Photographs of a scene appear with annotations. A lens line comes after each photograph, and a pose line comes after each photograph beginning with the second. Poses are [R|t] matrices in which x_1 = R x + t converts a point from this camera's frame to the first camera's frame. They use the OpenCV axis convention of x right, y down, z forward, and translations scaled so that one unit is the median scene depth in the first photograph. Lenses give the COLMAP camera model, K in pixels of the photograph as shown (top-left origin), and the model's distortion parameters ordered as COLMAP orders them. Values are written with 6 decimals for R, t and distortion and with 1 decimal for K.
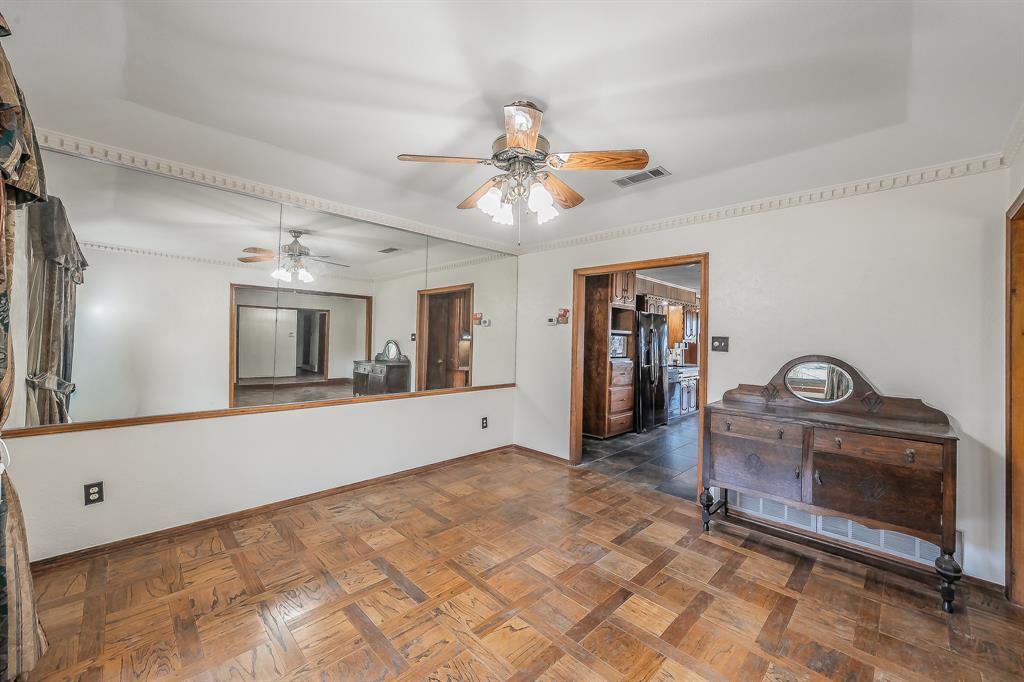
lens RADIAL K [[405.2, 0, 509.4], [0, 405.2, 337.5], [0, 0, 1]] dist [0.000134, 0.000014]
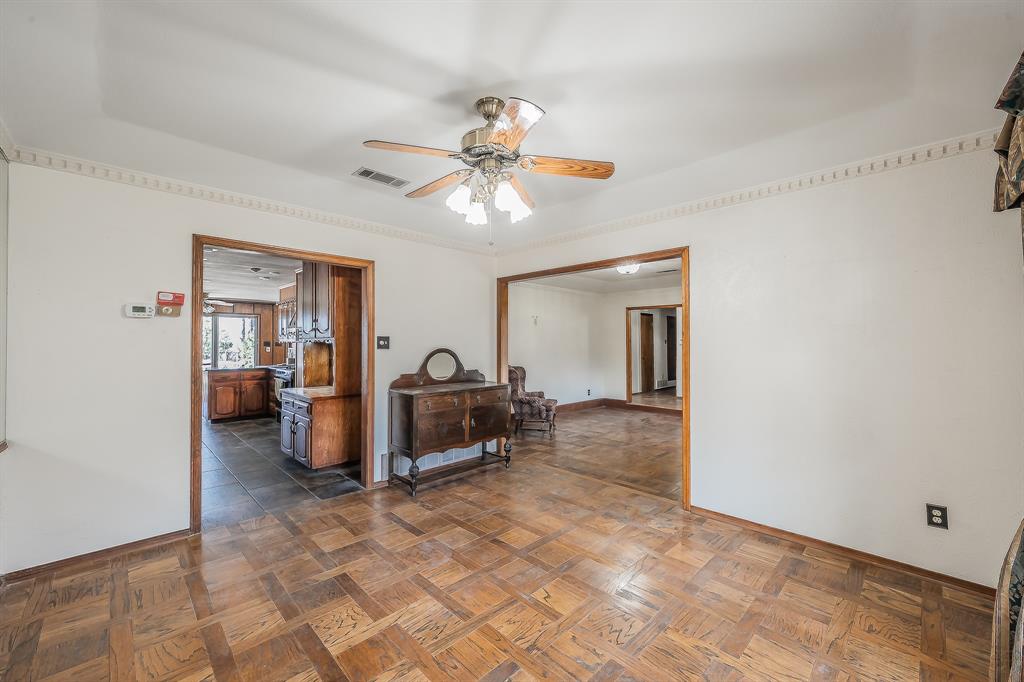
lens RADIAL K [[405.2, 0, 509.4], [0, 405.2, 337.5], [0, 0, 1]] dist [0.000134, 0.000014]
pose [[0.001728, -0.011520, 0.999932, -0.811322], [-0.003306, 0.999928, 0.011526, -0.017411], [-0.999993, -0.003326, 0.001689, 0.798811]]
